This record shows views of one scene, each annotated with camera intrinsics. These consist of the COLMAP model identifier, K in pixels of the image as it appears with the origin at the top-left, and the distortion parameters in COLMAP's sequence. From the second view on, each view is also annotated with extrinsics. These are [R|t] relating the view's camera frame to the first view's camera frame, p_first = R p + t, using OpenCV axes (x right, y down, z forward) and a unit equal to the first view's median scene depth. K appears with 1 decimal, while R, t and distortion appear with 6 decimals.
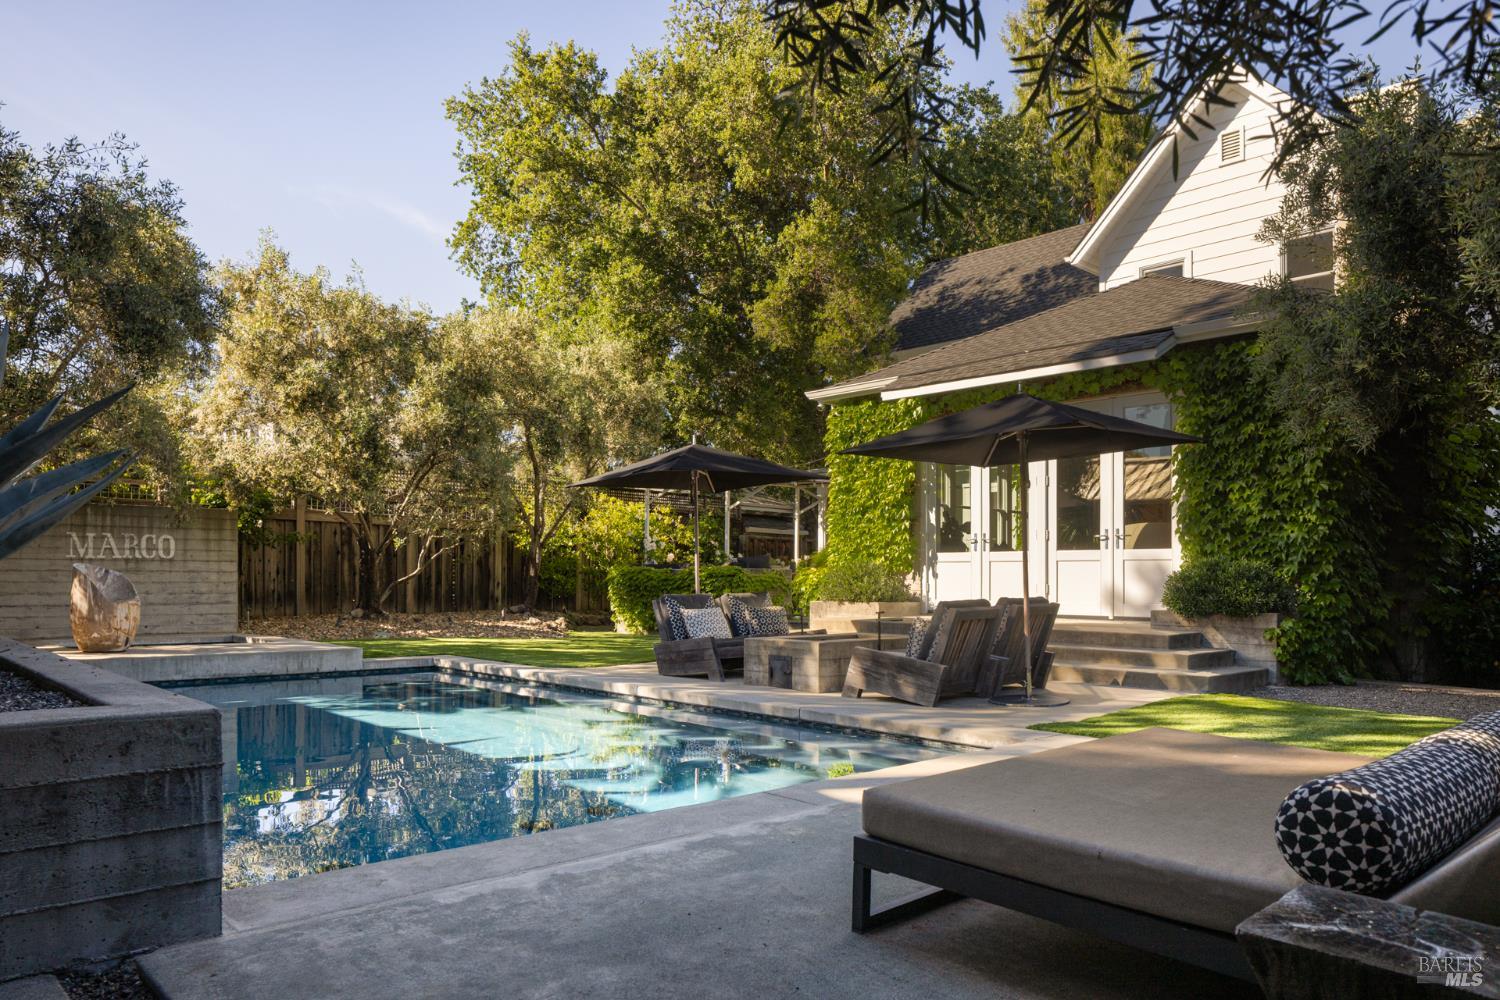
lens RADIAL K [[1025.5, 0, 749.8], [0, 1025.5, 539.4], [0, 0, 1]] dist [-0.000973, -0.000622]
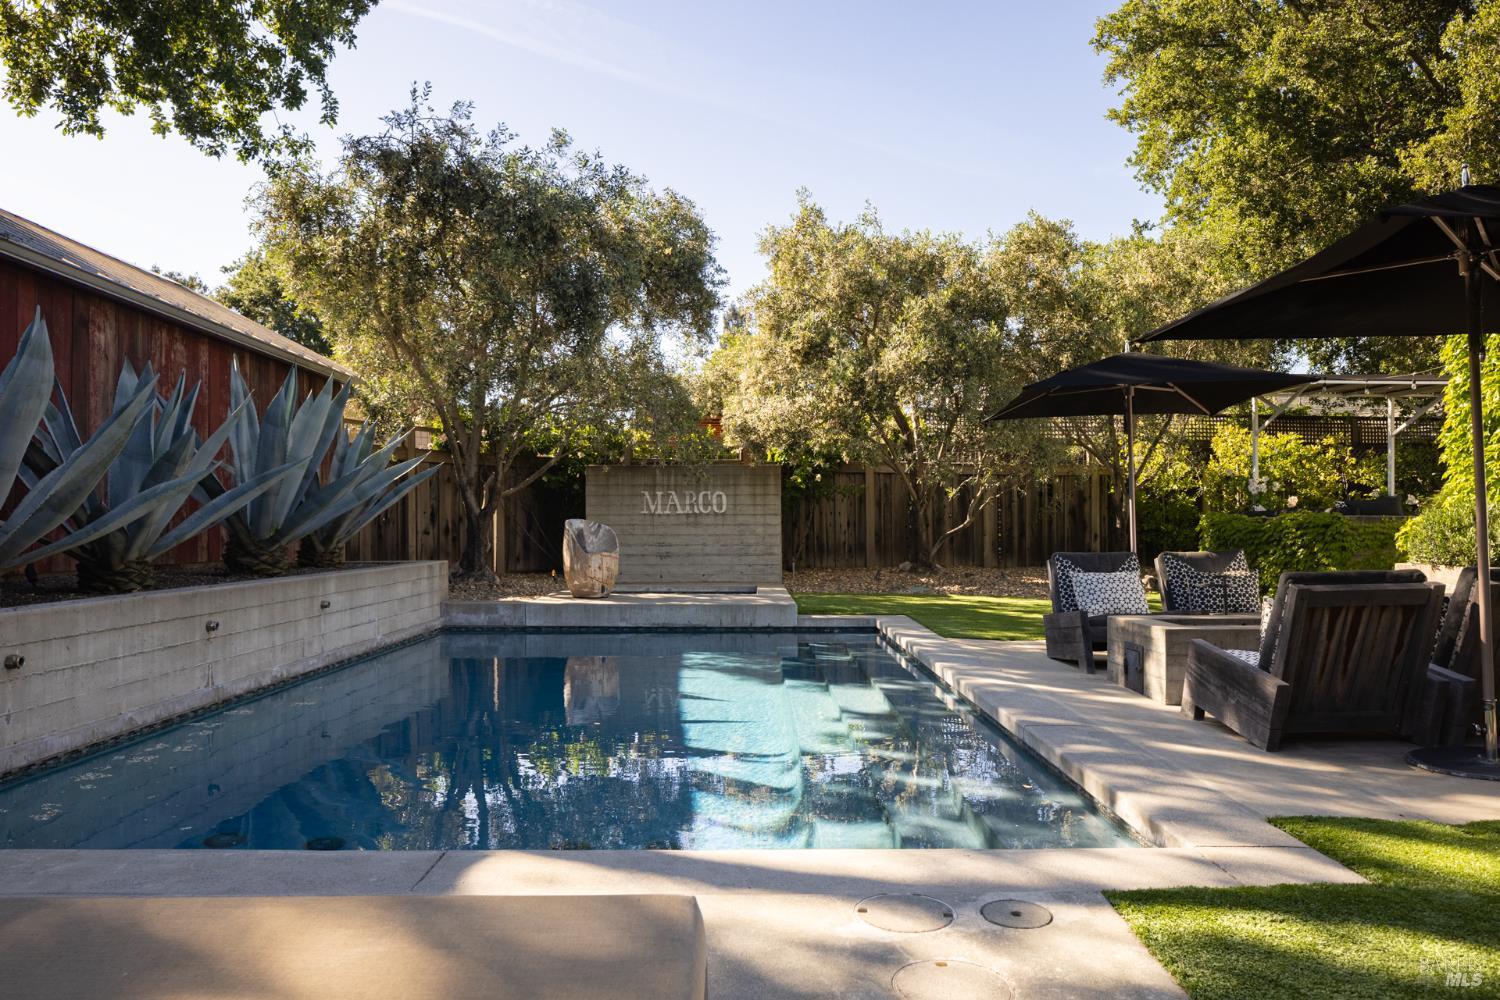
lens RADIAL K [[1053.0, 0, 750.0], [0, 1053.0, 500.0], [0, 0, 1]] dist [0.002320, 0.000422]
pose [[0.746483, -0.021416, -0.665060, 0.201418], [0.028847, 0.999584, 0.000191, 0.005652], [0.664779, -0.019328, 0.746790, 0.190940]]
